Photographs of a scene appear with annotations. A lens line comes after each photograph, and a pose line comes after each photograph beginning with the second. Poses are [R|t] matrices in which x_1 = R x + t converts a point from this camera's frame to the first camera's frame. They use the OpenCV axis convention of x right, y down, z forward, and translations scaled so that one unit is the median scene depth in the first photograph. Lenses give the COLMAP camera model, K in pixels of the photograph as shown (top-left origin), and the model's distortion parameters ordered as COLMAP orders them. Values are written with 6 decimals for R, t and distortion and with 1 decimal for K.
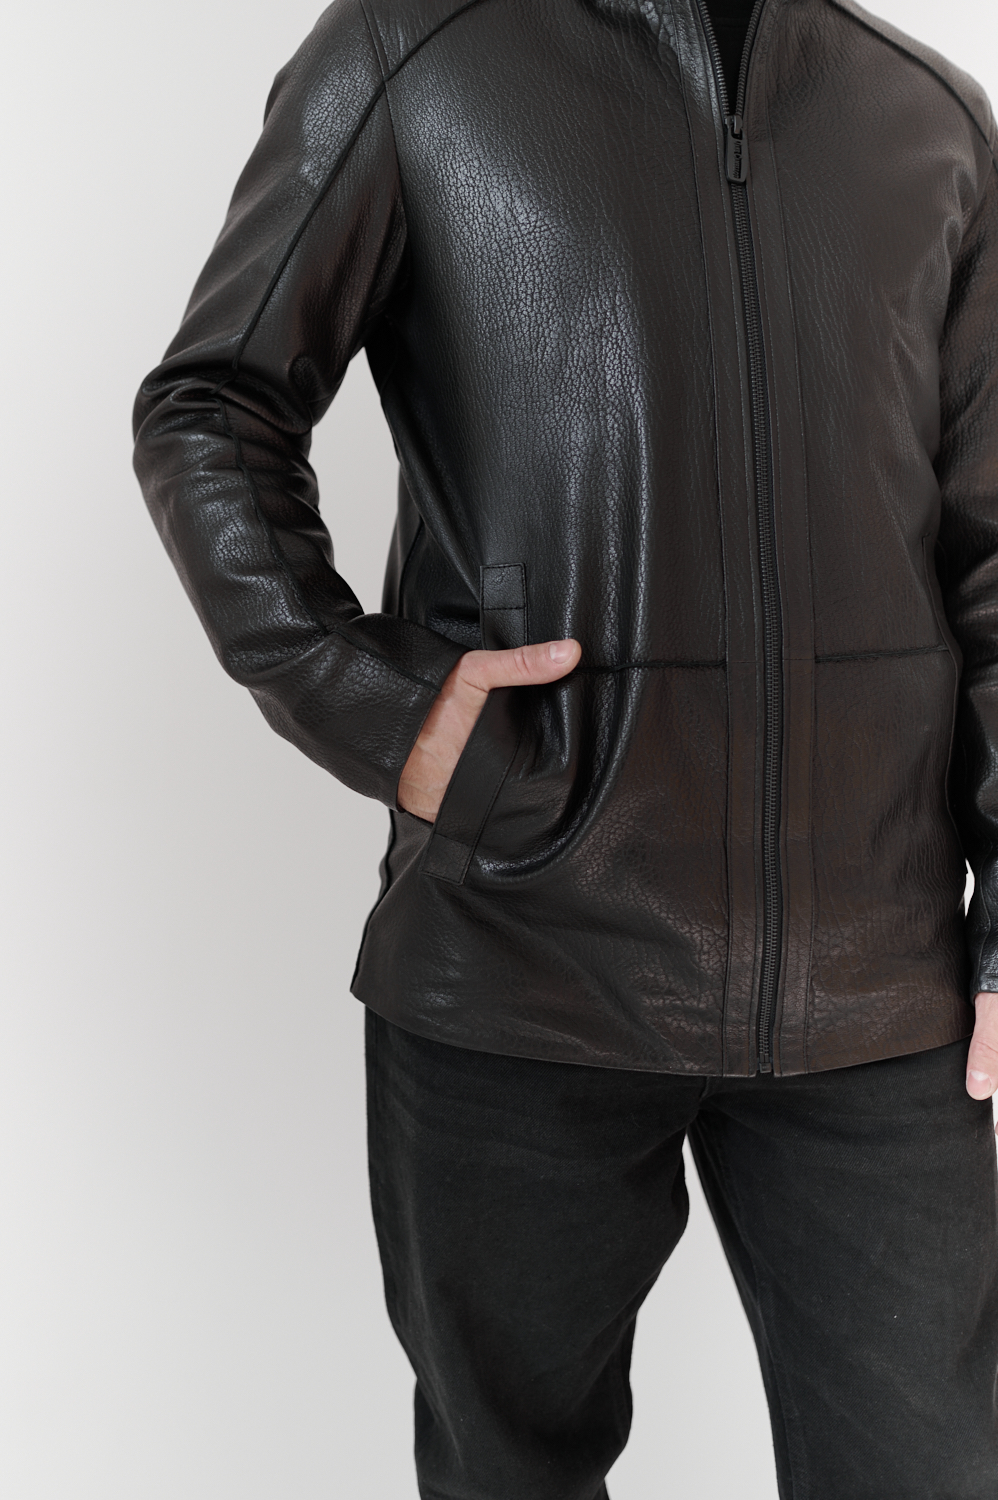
lens RADIAL K [[1566.8, 0, 499.1], [0, 1566.8, 752.9], [0, 0, 1]] dist [-0.150457, 0.168127]
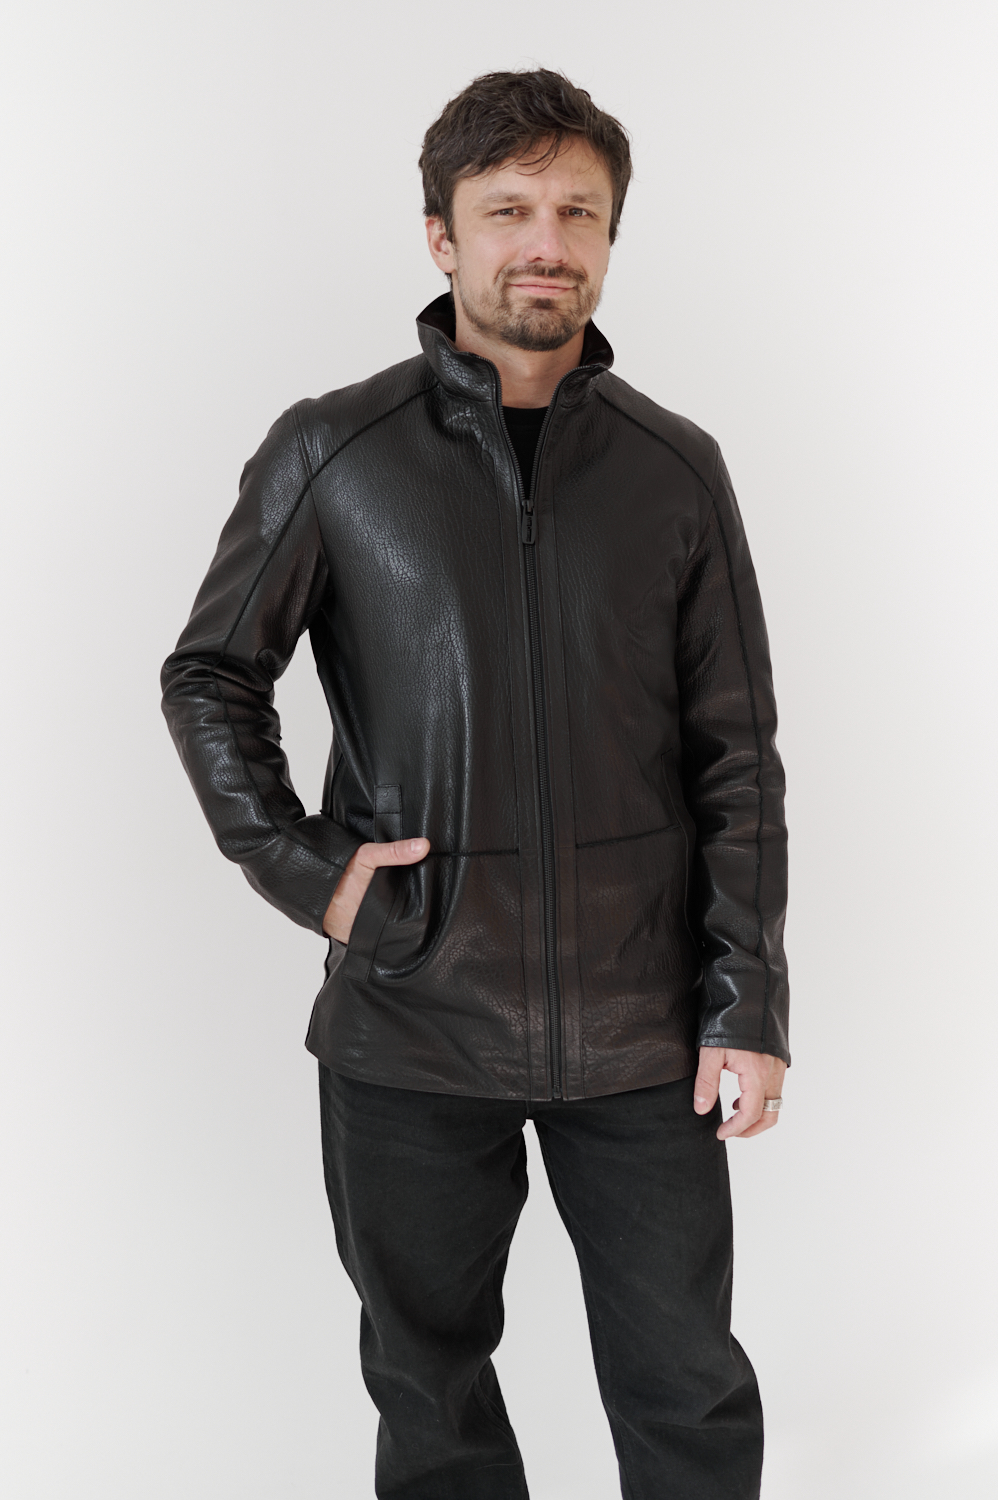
lens RADIAL K [[1566.8, 0, 499.1], [0, 1566.8, 752.9], [0, 0, 1]] dist [-0.150457, 0.168127]
pose [[0.999253, -0.014334, -0.035889, 0.174057], [0.014312, 0.999897, -0.000891, -0.149303], [0.035898, 0.000377, 0.999355, -0.604640]]
